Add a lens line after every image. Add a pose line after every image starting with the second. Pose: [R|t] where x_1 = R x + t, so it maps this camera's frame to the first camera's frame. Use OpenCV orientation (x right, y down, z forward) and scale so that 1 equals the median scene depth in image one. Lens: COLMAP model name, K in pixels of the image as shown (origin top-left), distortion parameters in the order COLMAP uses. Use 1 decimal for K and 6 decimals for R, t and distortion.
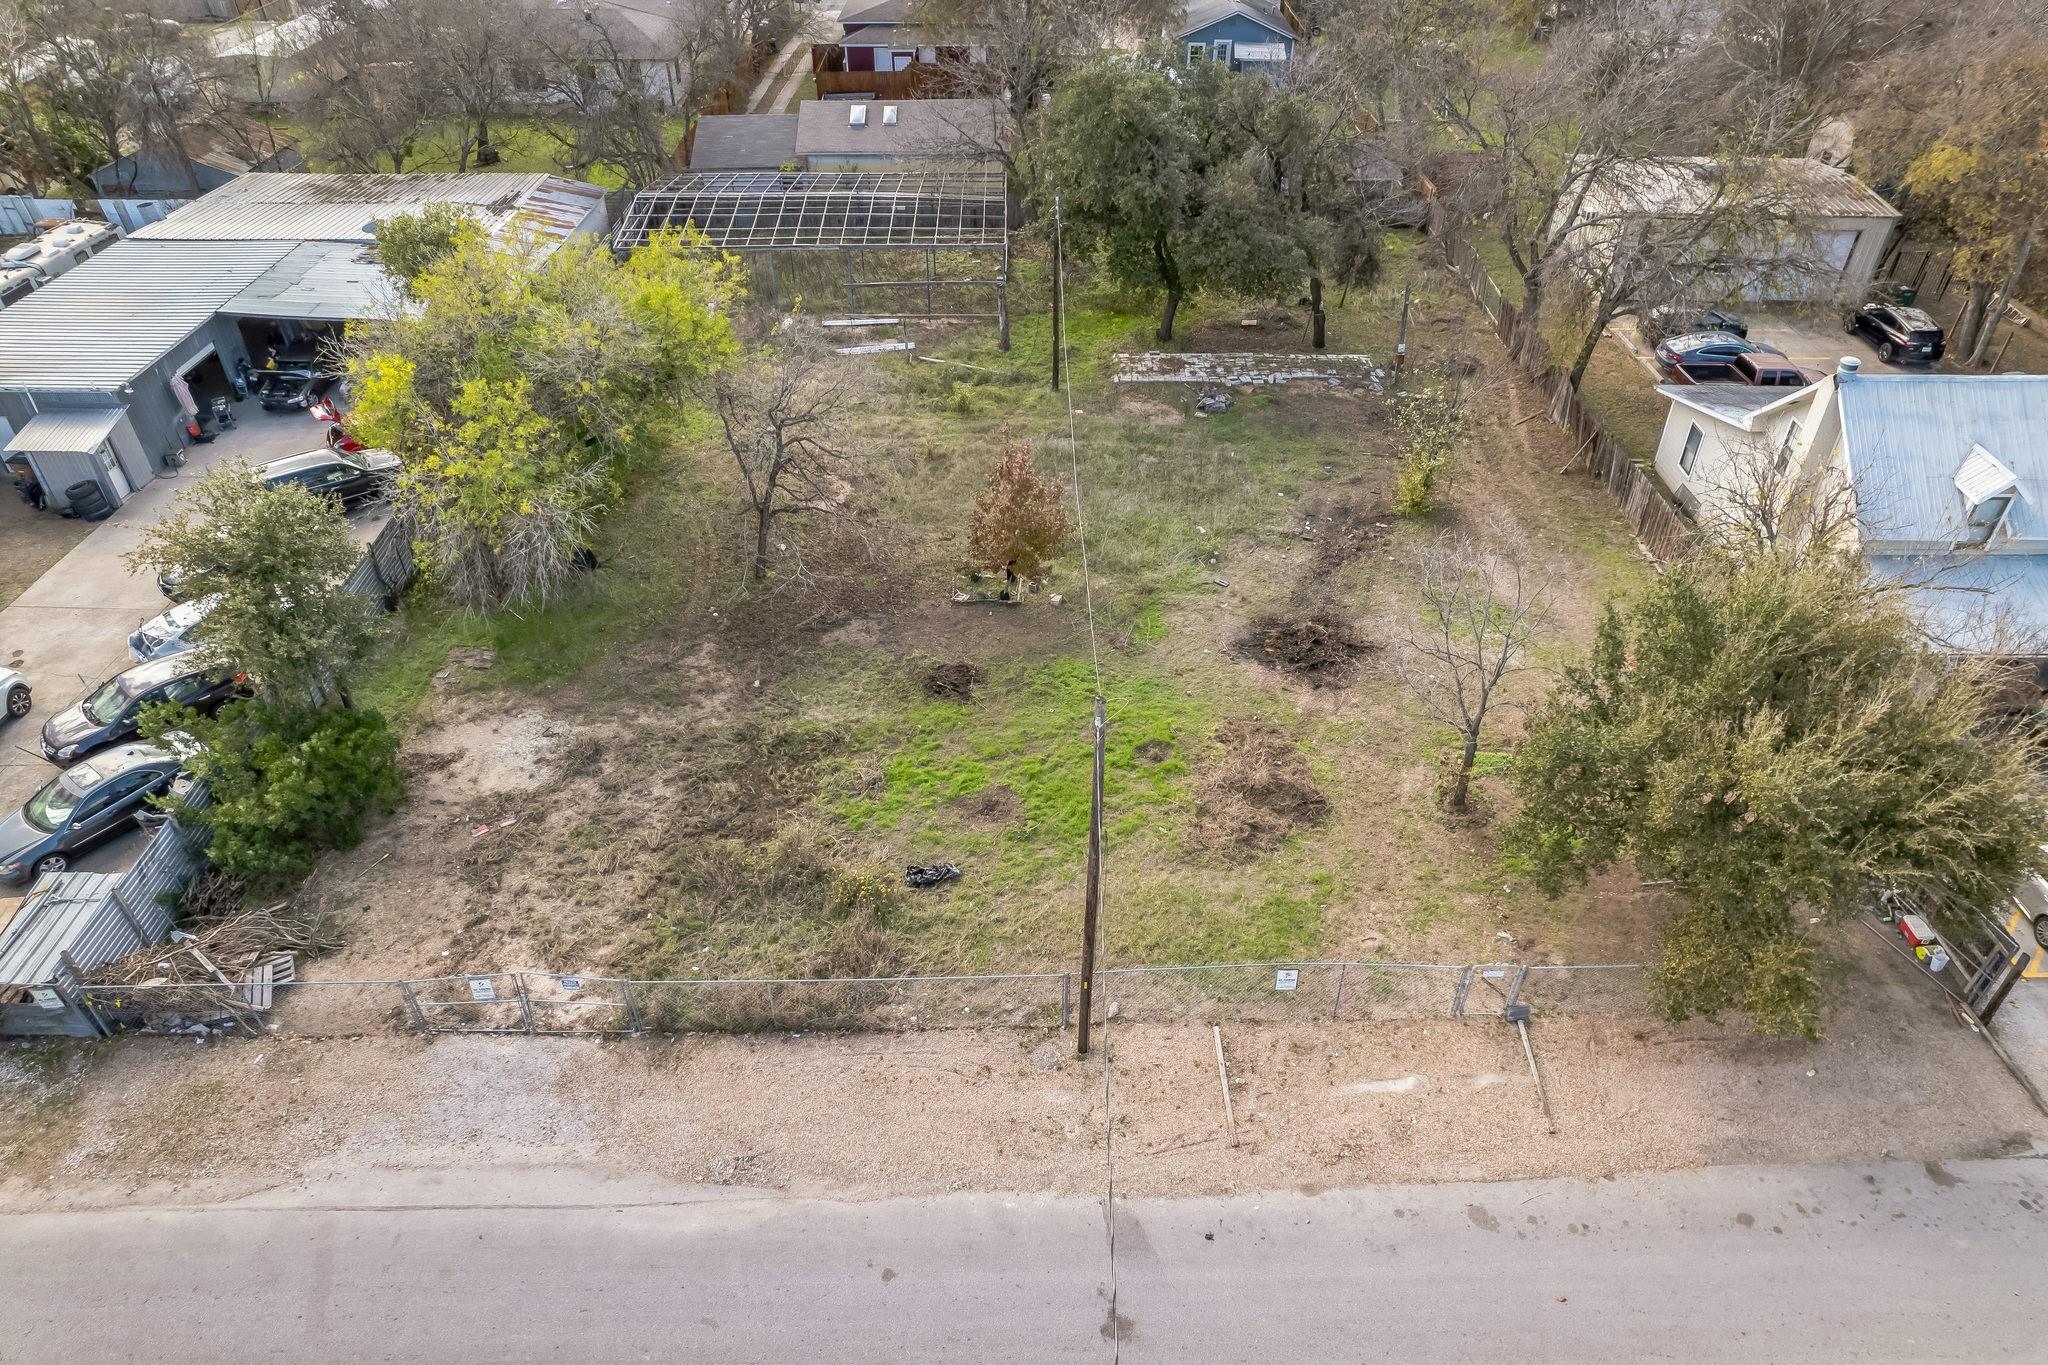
lens RADIAL K [[1306.5, 0, 1035.3], [0, 1306.5, 688.2], [0, 0, 1]] dist [-0.080662, 0.075568]
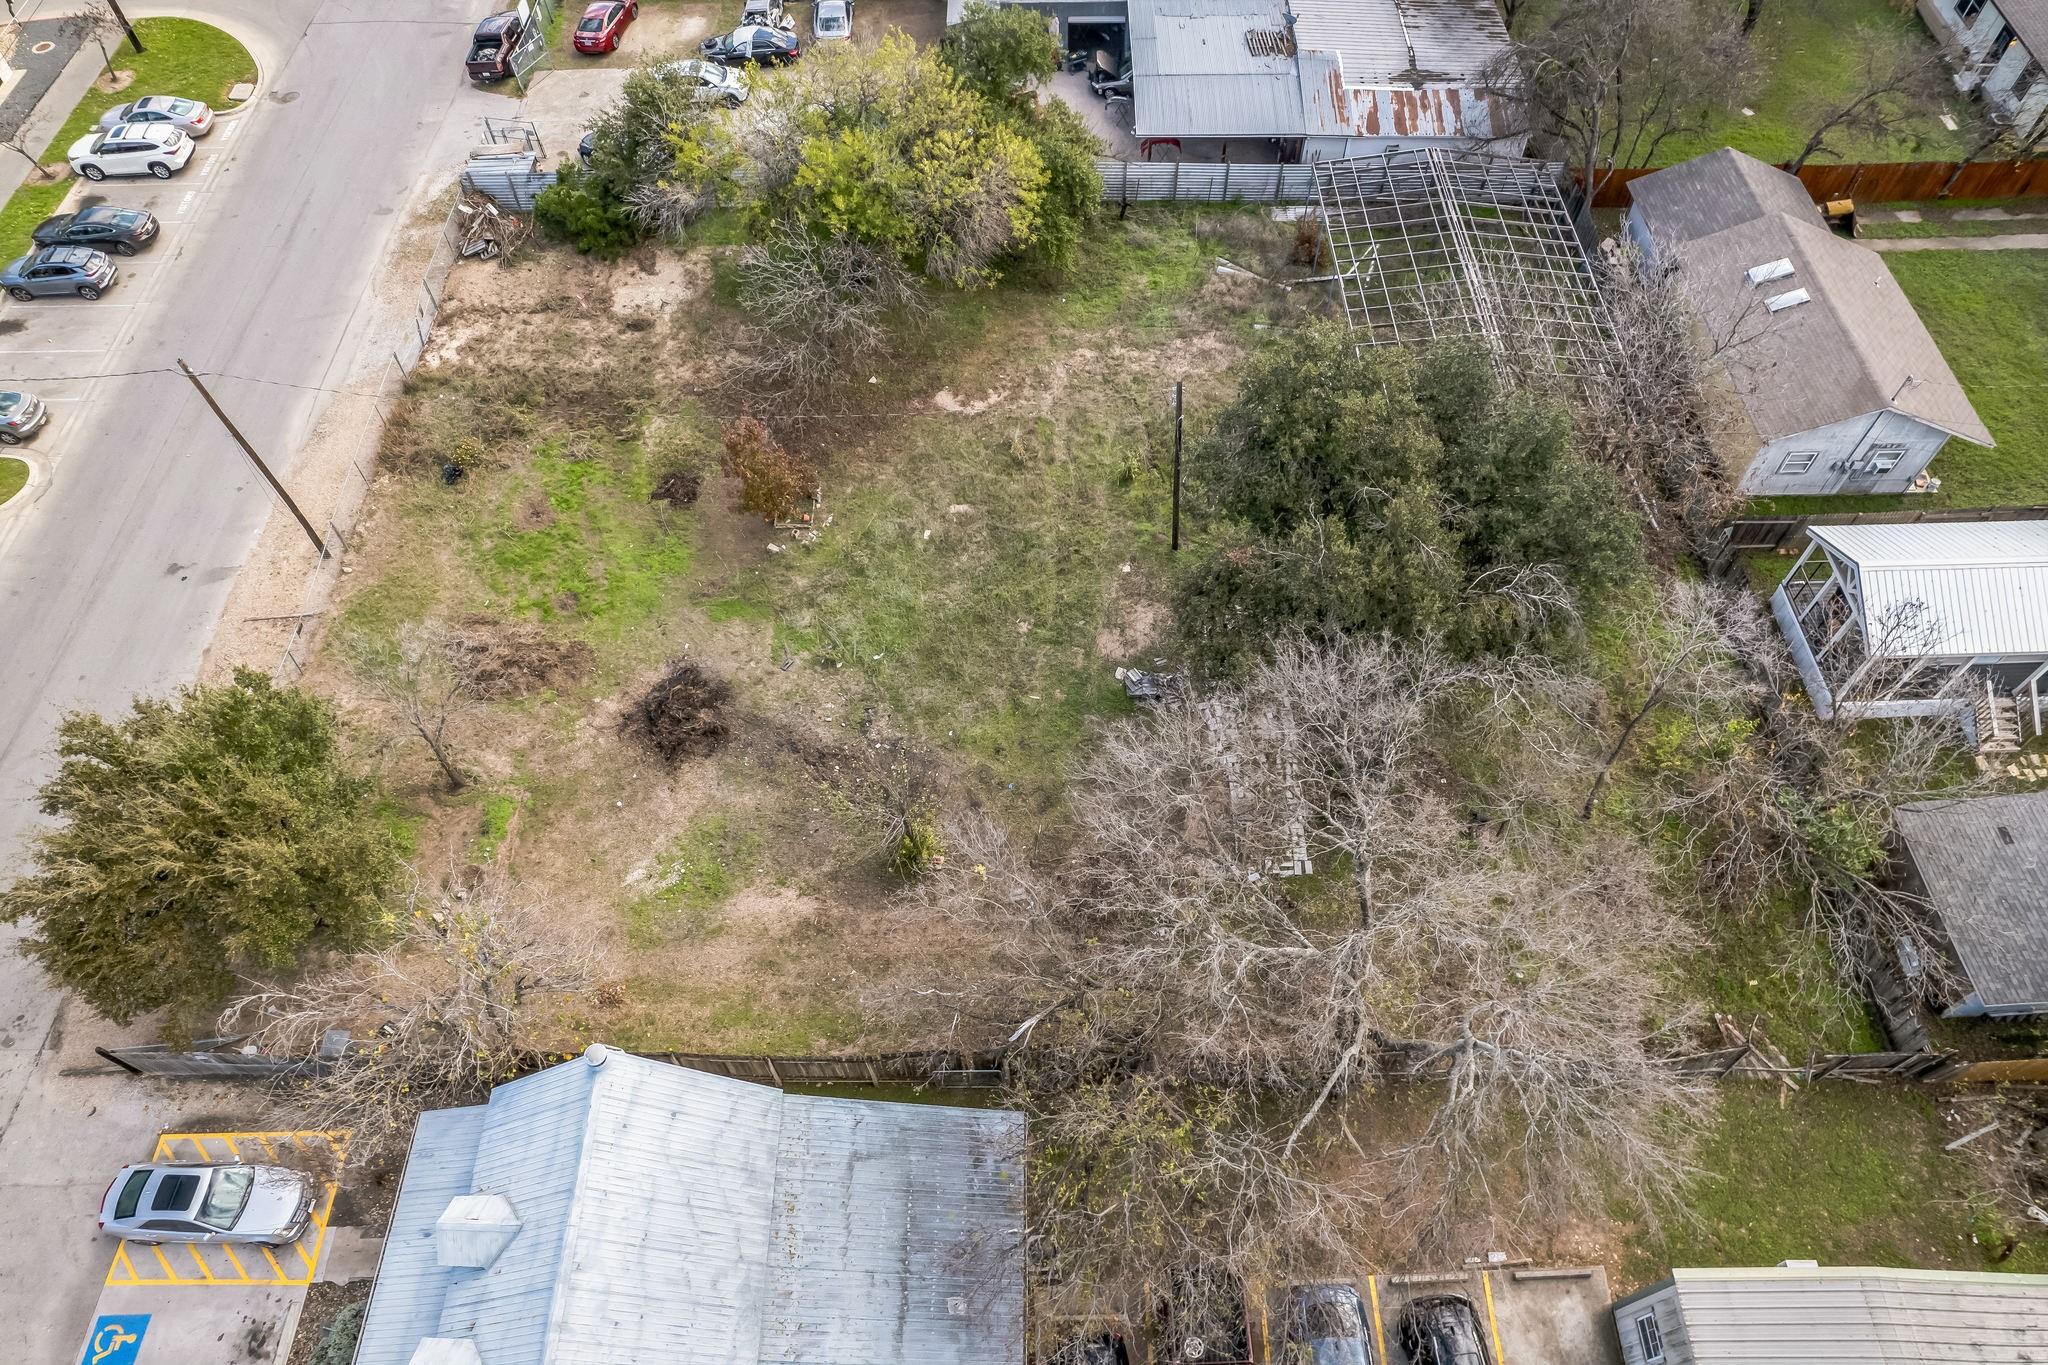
lens RADIAL K [[1306.5, 0, 1035.3], [0, 1306.5, 688.2], [0, 0, 1]] dist [-0.080662, 0.075568]
pose [[-0.005223, 0.823497, -0.567297, 0.934575], [-0.606504, 0.448440, 0.656547, -1.100383], [0.795063, 0.347497, 0.497112, 0.754678]]
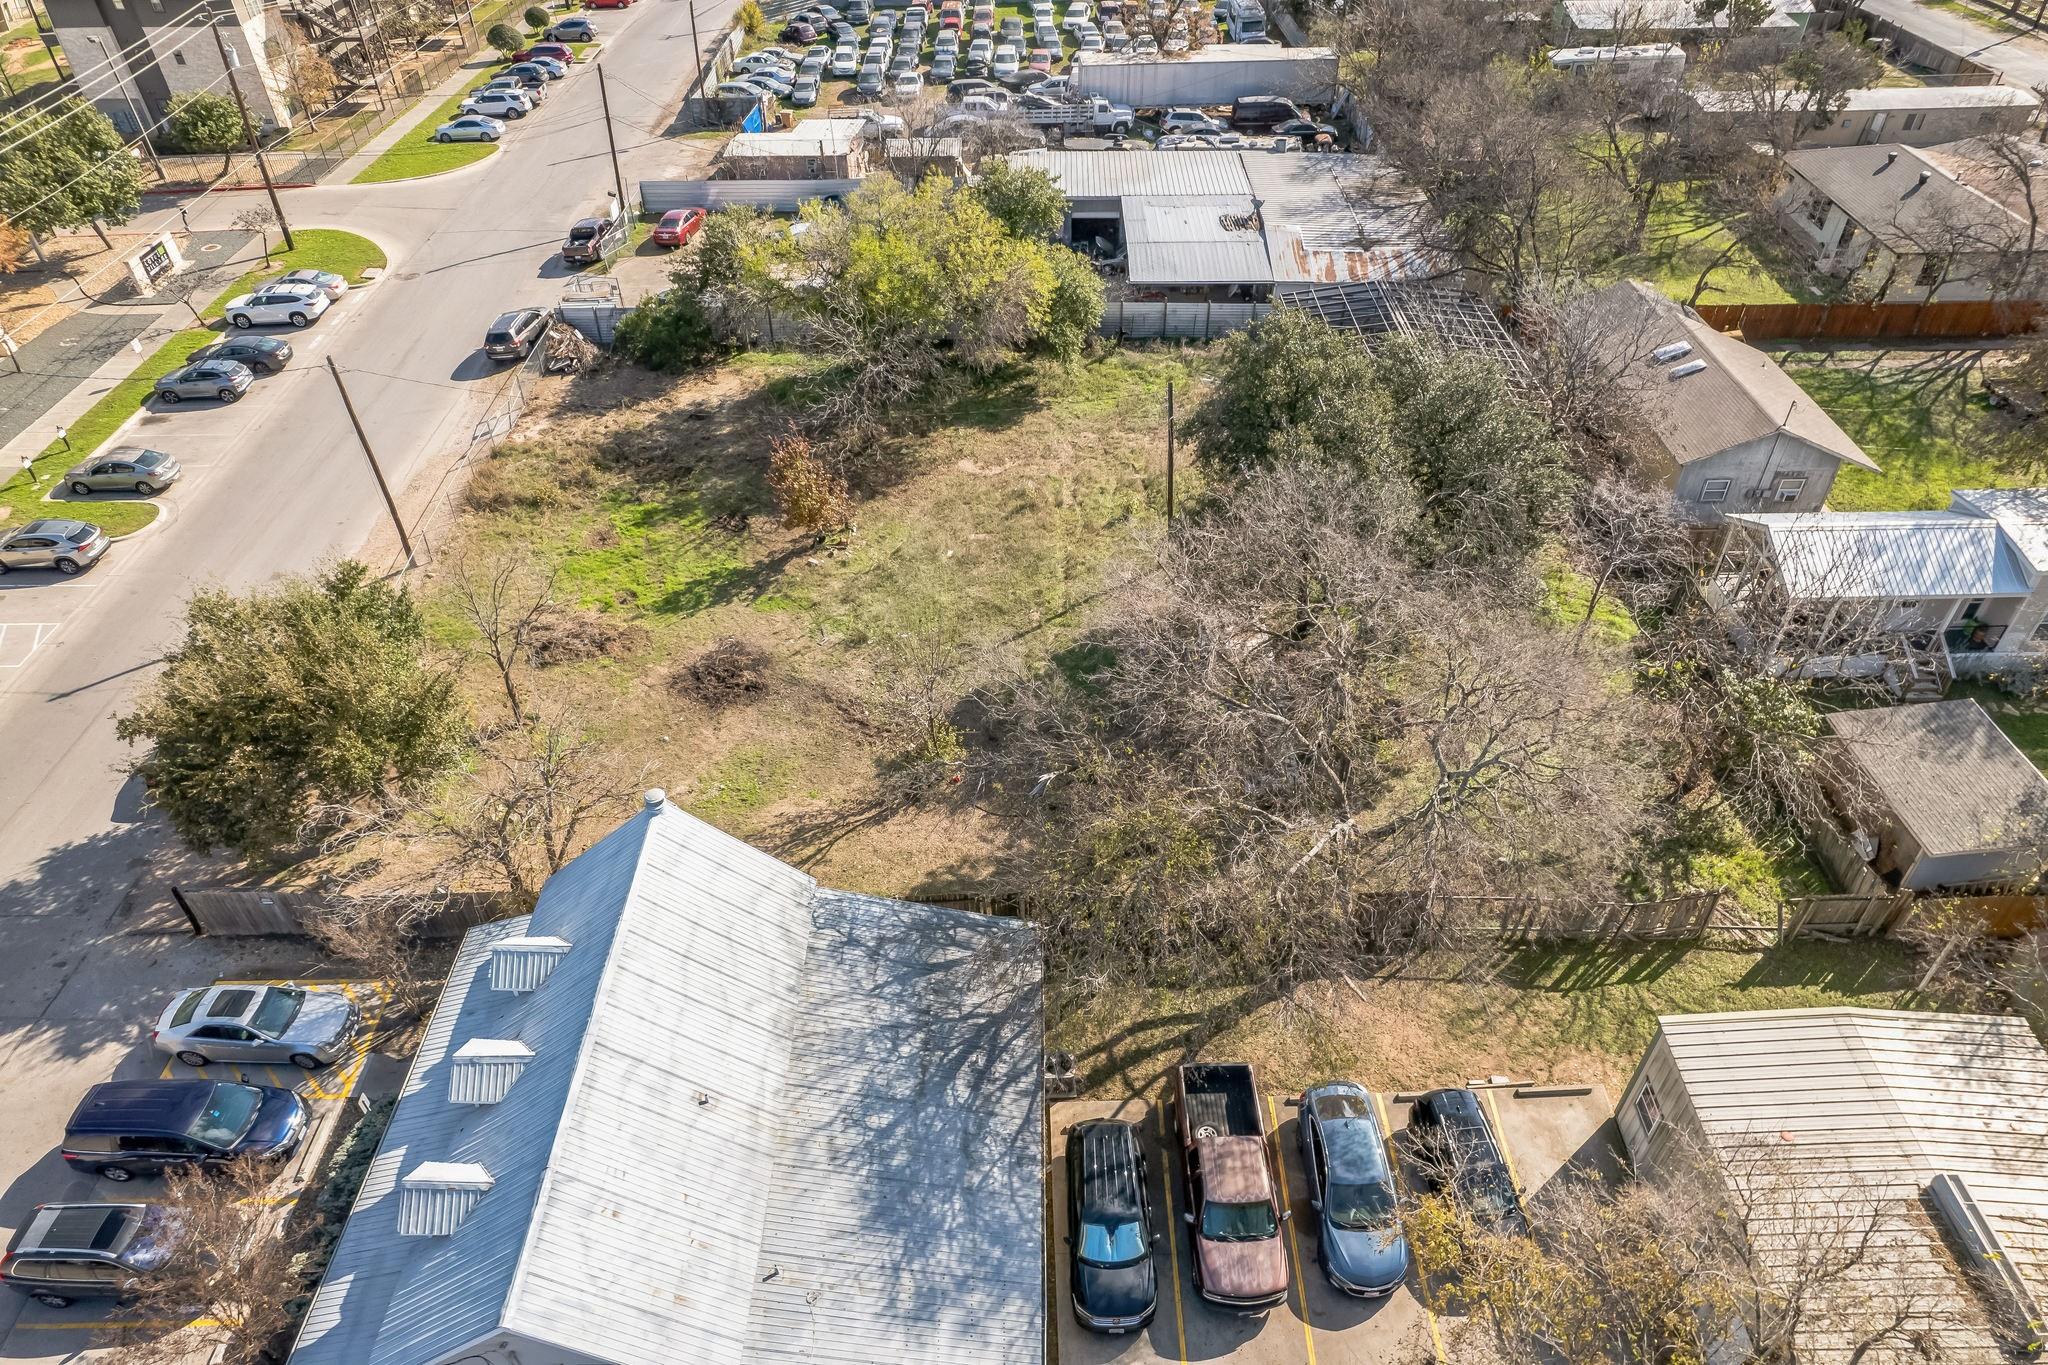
lens RADIAL K [[1306.5, 0, 1035.3], [0, 1306.5, 688.2], [0, 0, 1]] dist [-0.080662, 0.075568]
pose [[-0.006673, 0.646547, -0.762845, 1.313811], [-0.607639, 0.603246, 0.516594, -0.962491], [0.794186, 0.466981, 0.388841, 0.846685]]
